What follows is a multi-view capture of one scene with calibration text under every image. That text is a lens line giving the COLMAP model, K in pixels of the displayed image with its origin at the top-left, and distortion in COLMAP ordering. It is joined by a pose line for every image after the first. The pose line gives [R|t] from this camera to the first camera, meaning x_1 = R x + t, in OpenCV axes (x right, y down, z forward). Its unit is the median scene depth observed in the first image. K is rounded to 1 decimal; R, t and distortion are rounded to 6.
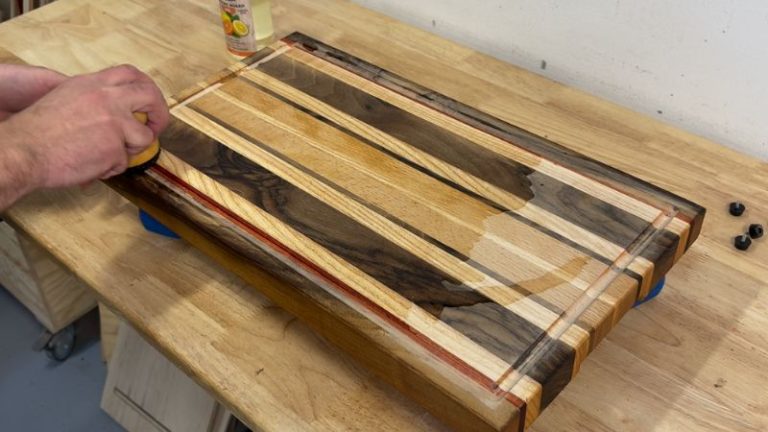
lens RADIAL K [[805.7, 0, 382.8], [0, 805.7, 191.9], [0, 0, 1]] dist [0.108305, -0.006332]
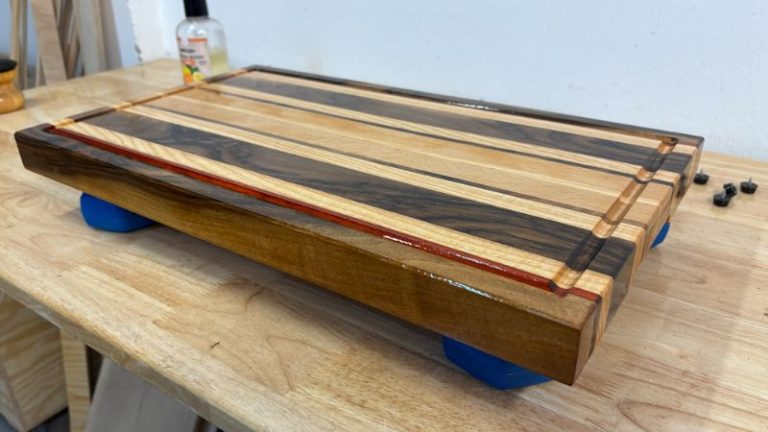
lens RADIAL K [[590.4, 0, 384.0], [0, 590.4, 216.0], [0, 0, 1]] dist [0.003270, -0.000782]
pose [[0.991740, -0.037970, 0.122513, -0.057446], [0.063029, 0.976165, -0.207675, 0.220344], [-0.111707, 0.213682, 0.970495, 0.387505]]
